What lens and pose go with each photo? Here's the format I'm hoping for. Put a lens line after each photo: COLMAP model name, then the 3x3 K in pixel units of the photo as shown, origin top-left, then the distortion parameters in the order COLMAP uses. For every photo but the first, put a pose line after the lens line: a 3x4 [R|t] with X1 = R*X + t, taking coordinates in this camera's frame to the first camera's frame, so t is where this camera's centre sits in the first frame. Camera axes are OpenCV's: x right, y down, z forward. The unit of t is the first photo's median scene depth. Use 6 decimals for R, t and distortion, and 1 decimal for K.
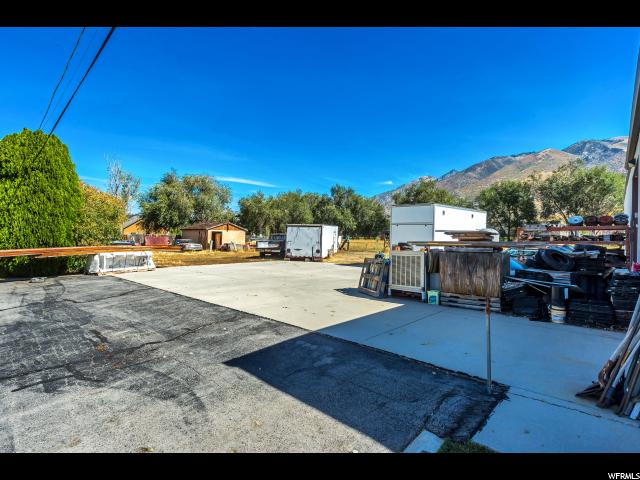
lens RADIAL K [[323.9, 0, 316.3], [0, 323.9, 239.9], [0, 0, 1]] dist [0.000403, -0.000575]
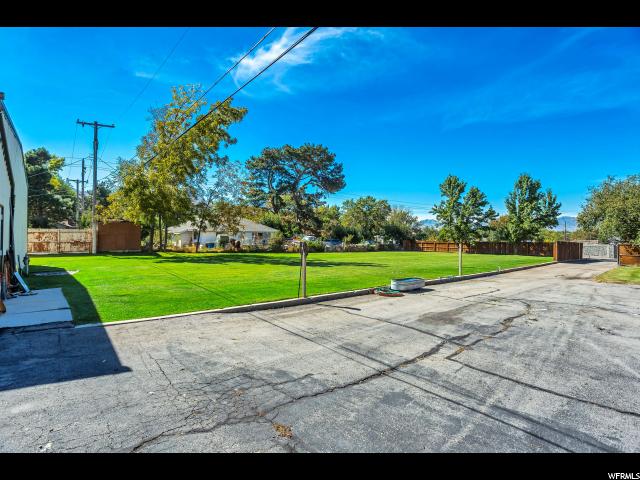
lens RADIAL K [[319.4, 0, 317.3], [0, 319.4, 238.8], [0, 0, 1]] dist [-0.005071, -0.000119]
pose [[-0.992860, -0.021212, 0.117385, -0.212030], [-0.019466, 0.999683, 0.015997, -0.007772], [-0.117688, 0.013598, -0.992958, 0.418939]]
